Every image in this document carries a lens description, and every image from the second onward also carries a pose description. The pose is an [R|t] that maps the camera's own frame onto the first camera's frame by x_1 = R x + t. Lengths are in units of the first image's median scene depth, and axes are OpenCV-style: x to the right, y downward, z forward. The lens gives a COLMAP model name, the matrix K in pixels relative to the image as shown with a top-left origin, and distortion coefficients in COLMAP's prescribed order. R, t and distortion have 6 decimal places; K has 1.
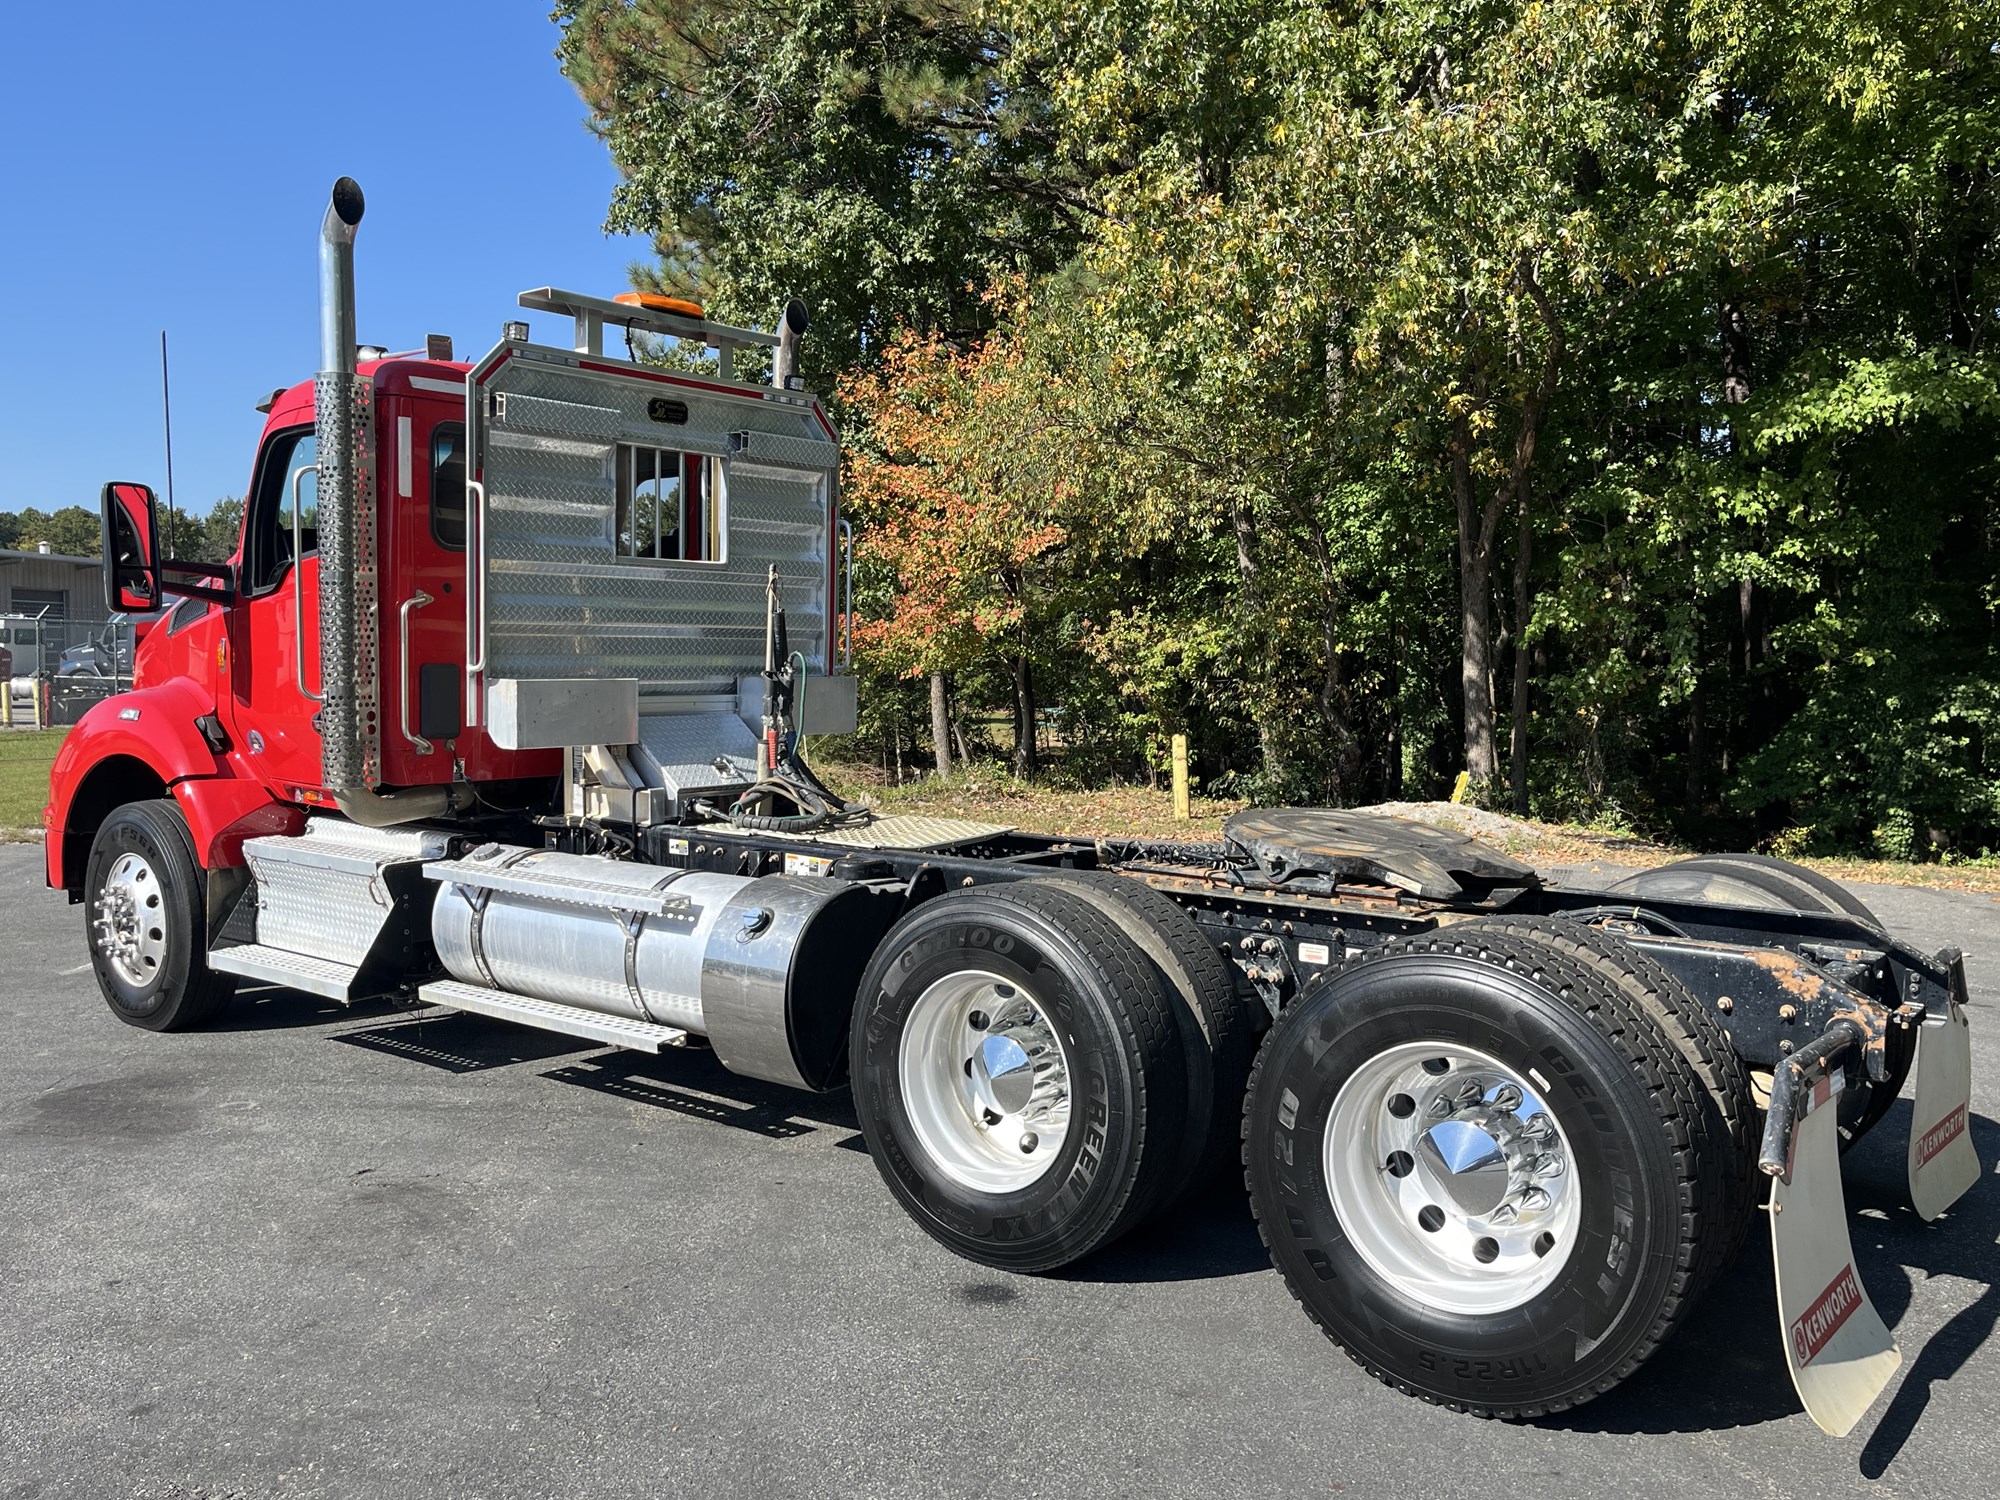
lens RADIAL K [[1592.1, 0, 1000.0], [0, 1592.1, 750.0], [0, 0, 1]] dist [-0.000970, -0.002110]
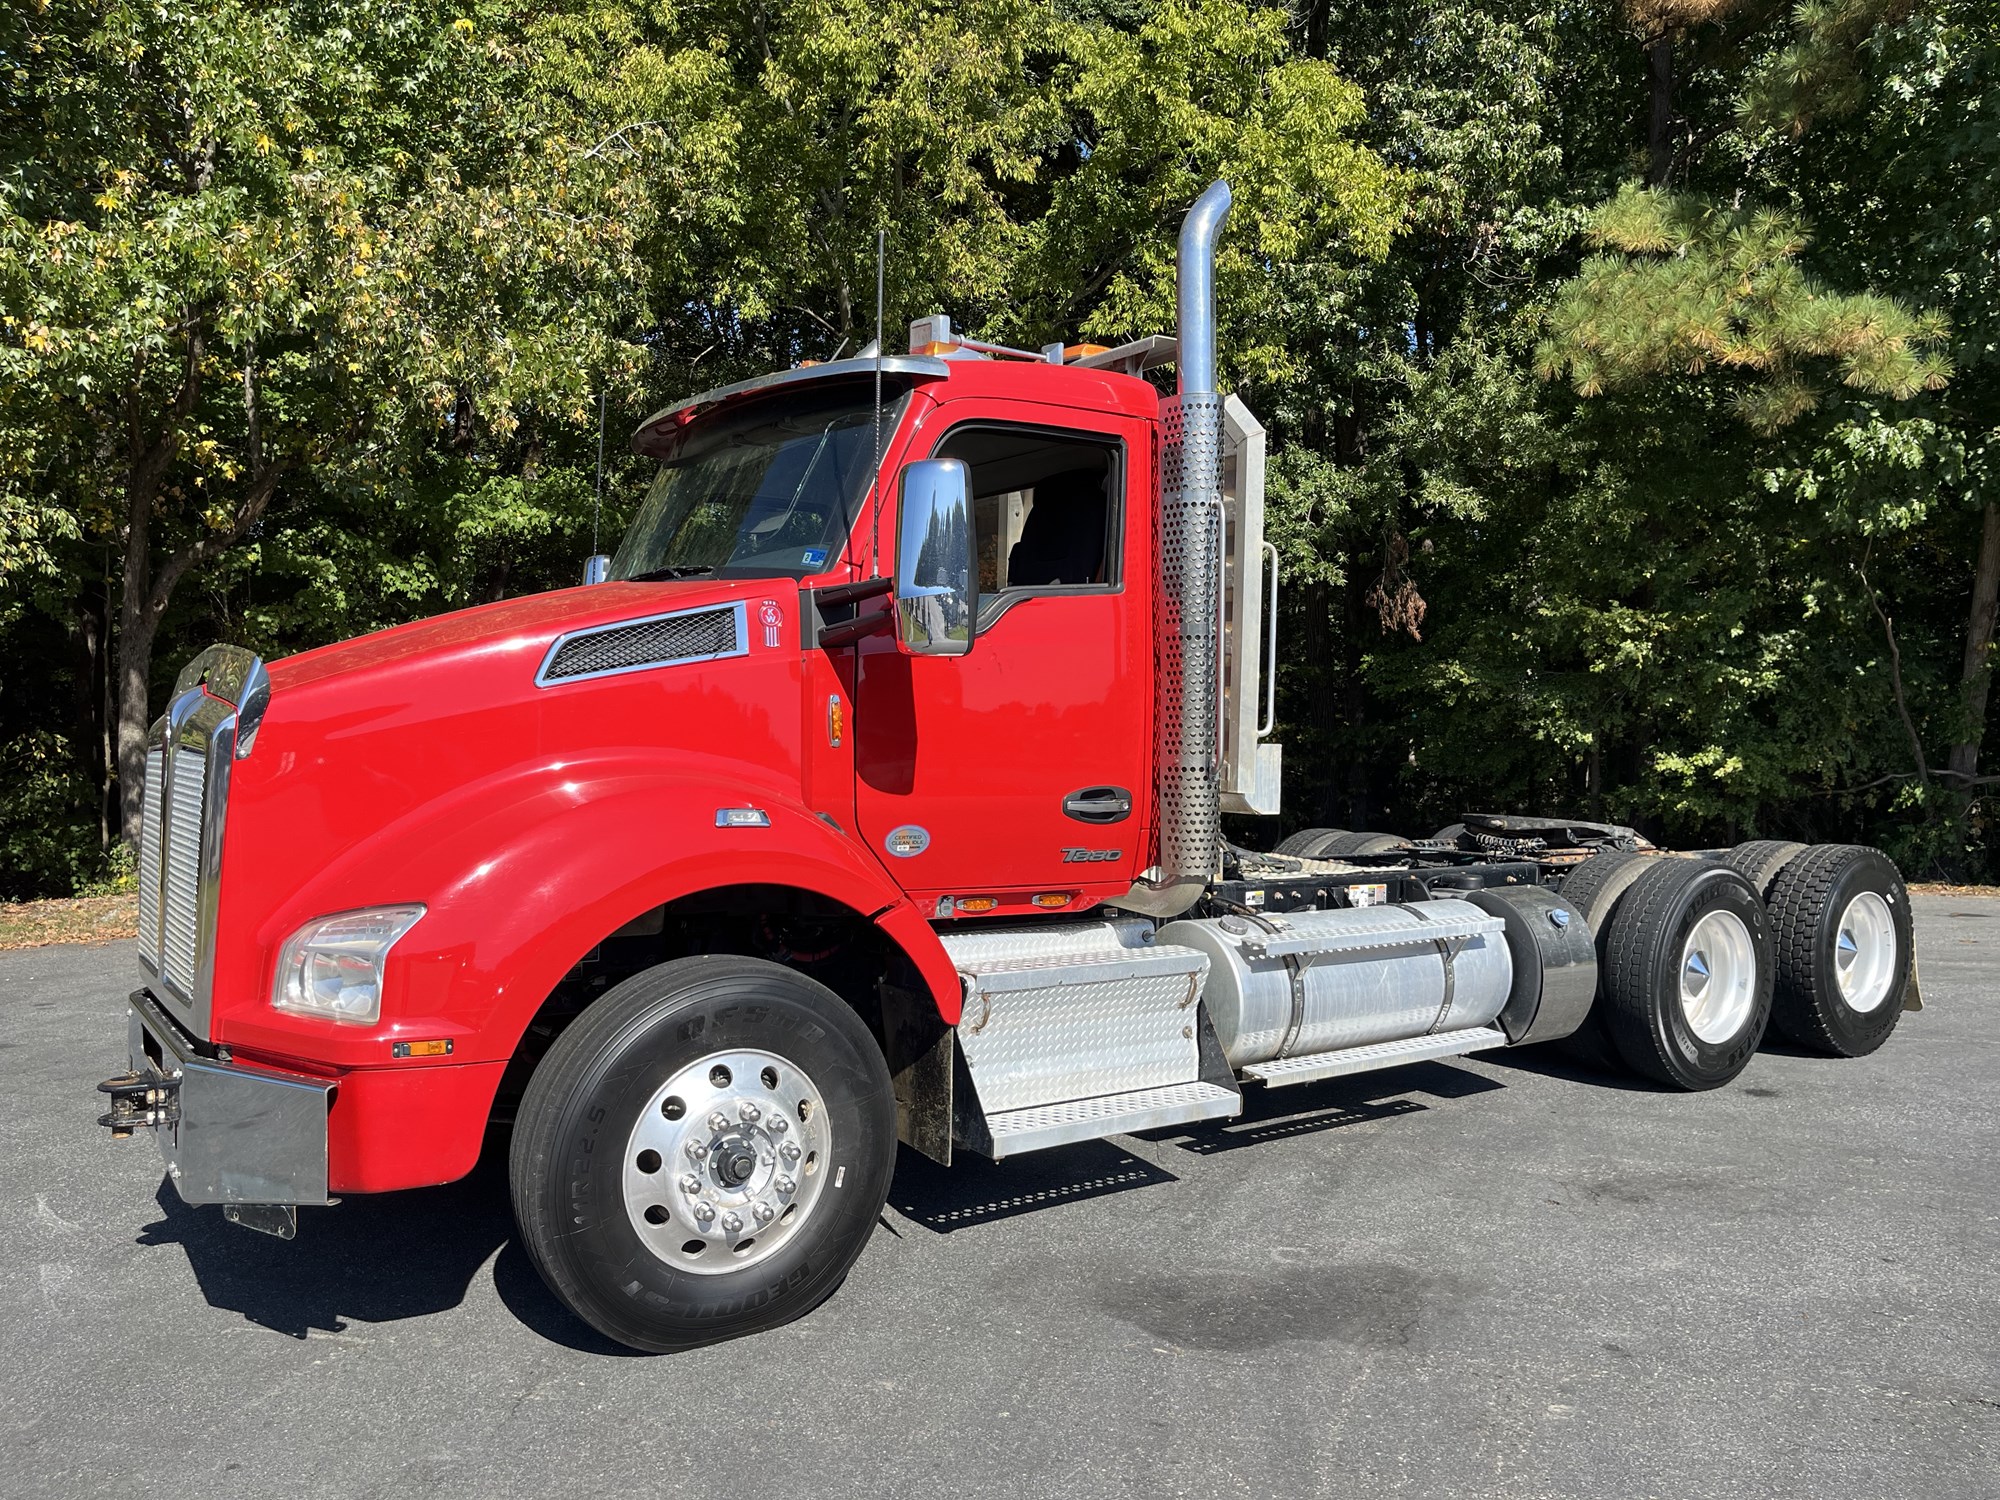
lens RADIAL K [[1504.2, 0, 989.0], [0, 1504.2, 753.0], [0, 0, 1]] dist [0.038466, 0.000529]
pose [[0.319213, -0.021152, 0.947447, -1.264077], [0.052863, 0.998592, 0.004483, -0.053047], [-0.946207, 0.048654, 0.319882, 0.867020]]
